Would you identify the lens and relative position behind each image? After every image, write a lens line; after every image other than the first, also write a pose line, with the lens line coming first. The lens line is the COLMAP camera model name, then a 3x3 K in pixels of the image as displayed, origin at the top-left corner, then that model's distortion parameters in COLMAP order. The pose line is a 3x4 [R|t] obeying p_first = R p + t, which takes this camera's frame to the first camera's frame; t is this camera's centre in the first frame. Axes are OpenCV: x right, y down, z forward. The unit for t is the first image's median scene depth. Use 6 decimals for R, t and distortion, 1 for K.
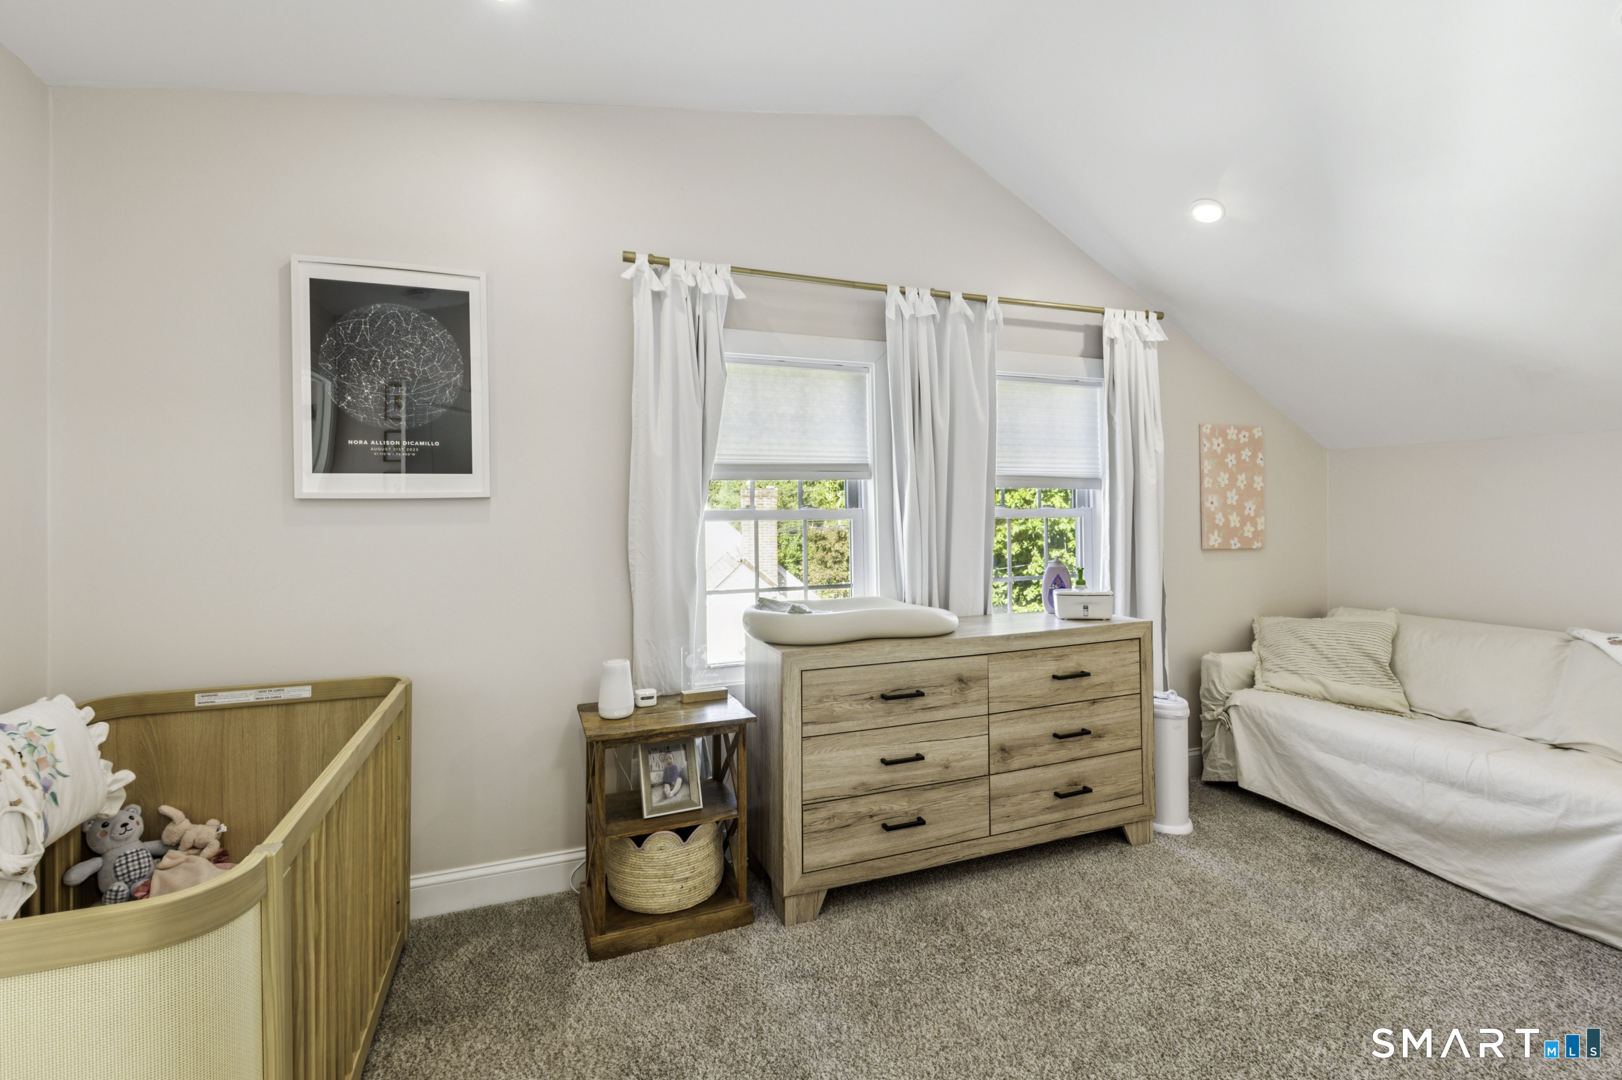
lens RADIAL K [[720.0, 0, 800.6], [0, 720.0, 512.4], [0, 0, 1]] dist [0.011662, -0.003213]
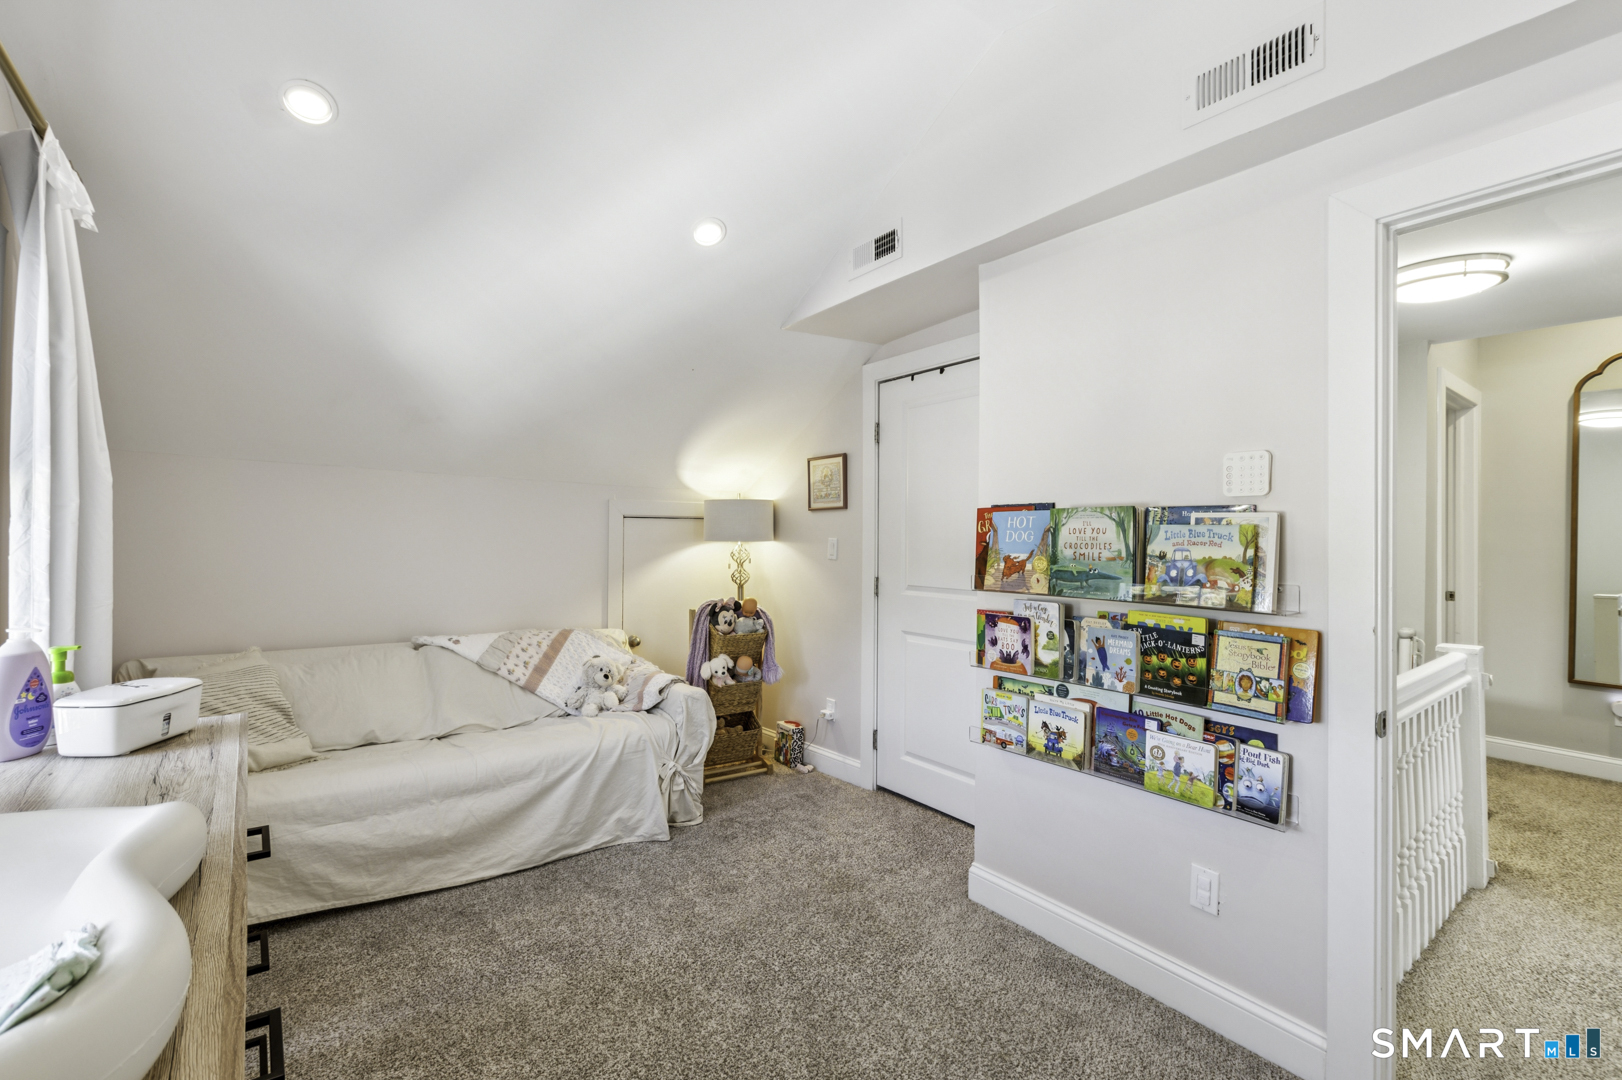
lens RADIAL K [[720.0, 0, 808.8], [0, 720.0, 538.6], [0, 0, 1]] dist [0.011662, -0.003213]
pose [[-0.293507, 0.005933, 0.955939, -0.271733], [-0.014904, 0.999831, -0.010782, 0.003060], [-0.955841, -0.017412, -0.293369, 0.819230]]
